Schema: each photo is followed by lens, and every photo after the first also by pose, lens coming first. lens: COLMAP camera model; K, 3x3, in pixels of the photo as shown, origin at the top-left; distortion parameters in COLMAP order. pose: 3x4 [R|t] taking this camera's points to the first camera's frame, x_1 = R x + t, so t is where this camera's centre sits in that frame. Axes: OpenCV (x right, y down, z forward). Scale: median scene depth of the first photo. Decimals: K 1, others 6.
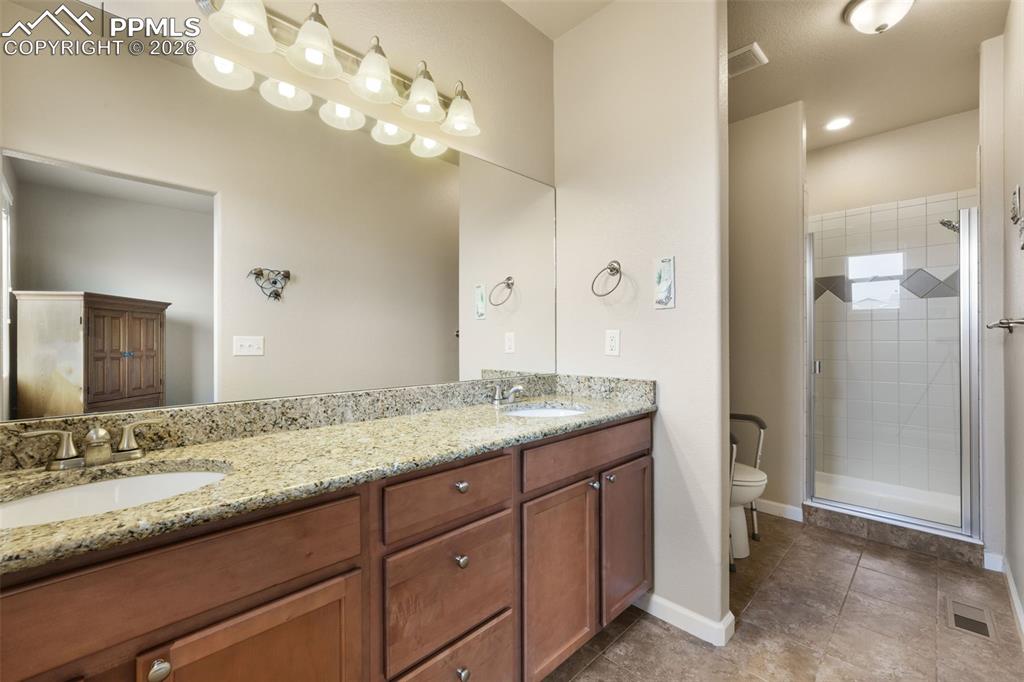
lens RADIAL K [[424.8, 0, 509.1], [0, 424.8, 340.0], [0, 0, 1]] dist [-0.003235, 0.001784]
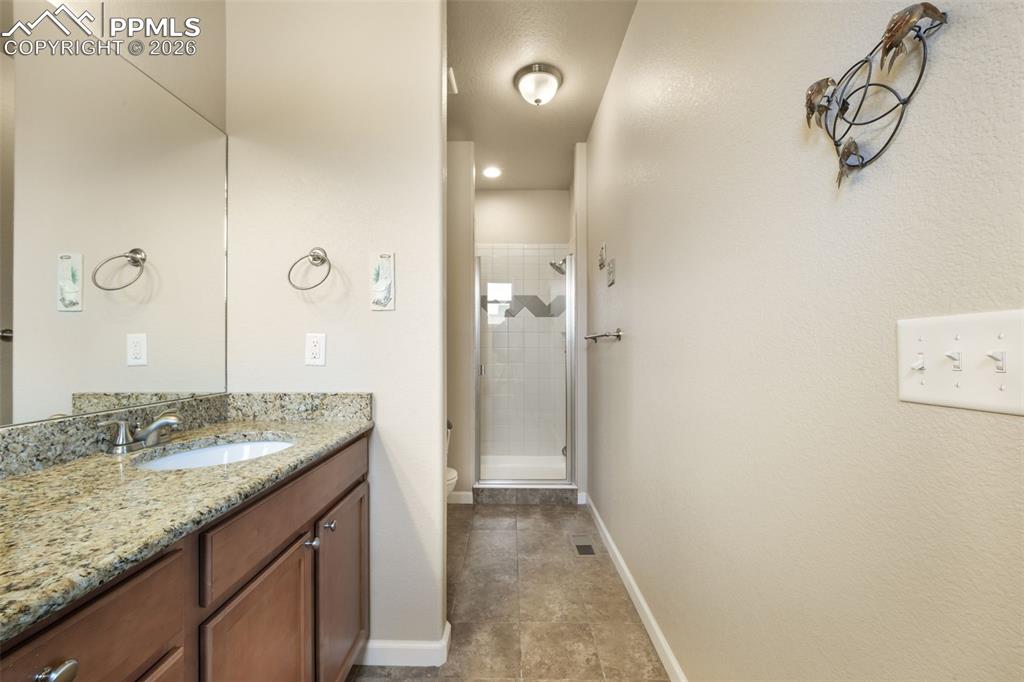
lens RADIAL K [[405.6, 0, 504.3], [0, 405.6, 346.0], [0, 0, 1]] dist [-0.006439, 0.001812]
pose [[0.711041, 0.005225, 0.703132, -0.042928], [-0.002926, 0.999986, -0.004471, 0.002913], [-0.703145, 0.001122, 0.711046, 0.208657]]
